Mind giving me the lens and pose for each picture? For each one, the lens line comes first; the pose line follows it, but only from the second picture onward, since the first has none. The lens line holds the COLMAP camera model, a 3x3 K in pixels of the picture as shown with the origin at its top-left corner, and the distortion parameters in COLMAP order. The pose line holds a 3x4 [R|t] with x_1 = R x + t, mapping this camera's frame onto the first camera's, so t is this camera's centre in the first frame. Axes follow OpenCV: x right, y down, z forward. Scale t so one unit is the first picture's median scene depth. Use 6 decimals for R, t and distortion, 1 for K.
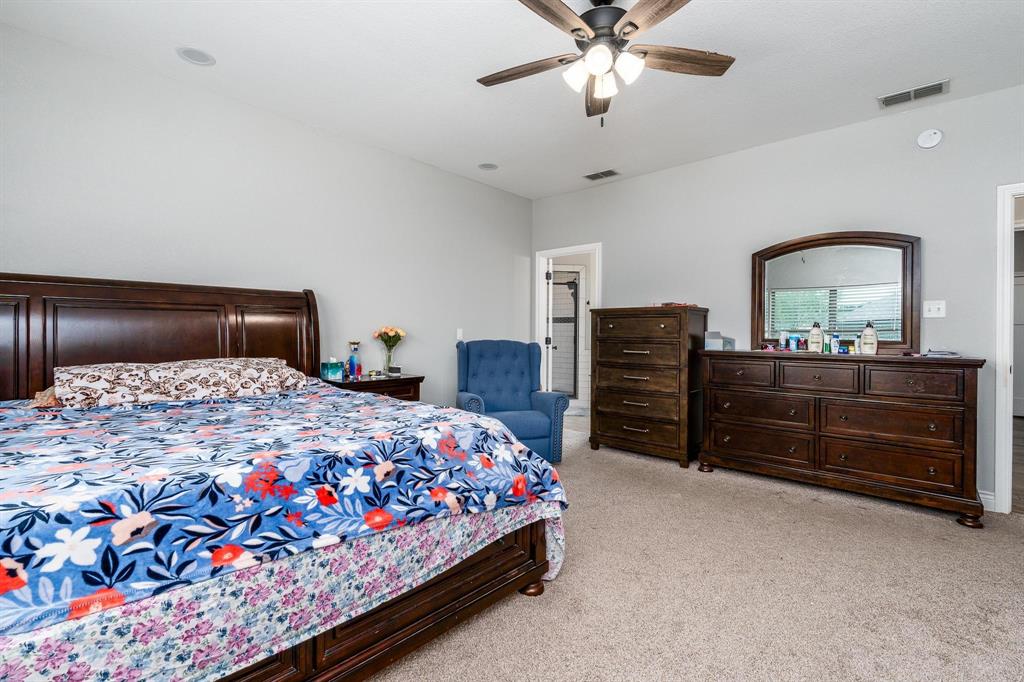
lens RADIAL K [[454.0, 0, 508.7], [0, 454.0, 344.4], [0, 0, 1]] dist [-0.001558, -0.000197]
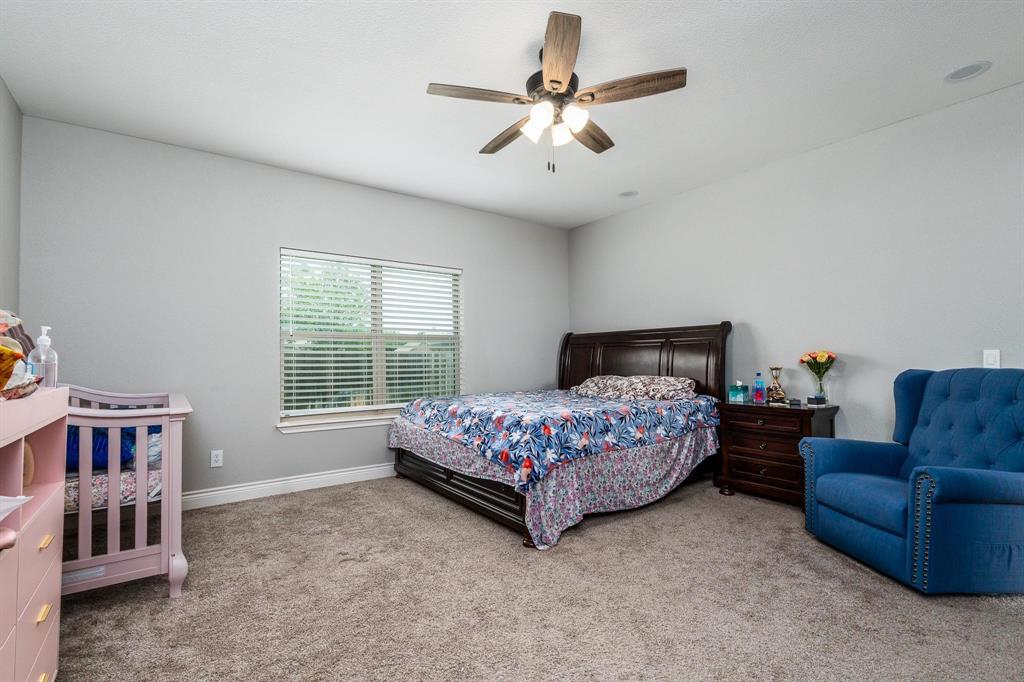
lens RADIAL K [[468.3, 0, 506.8], [0, 468.3, 371.1], [0, 0, 1]] dist [-0.000653, -0.000225]
pose [[-0.180388, 0.017625, -0.983438, 1.540976], [-0.023303, 0.999482, 0.022187, -0.014600], [0.983320, 0.026919, -0.179883, 1.244254]]
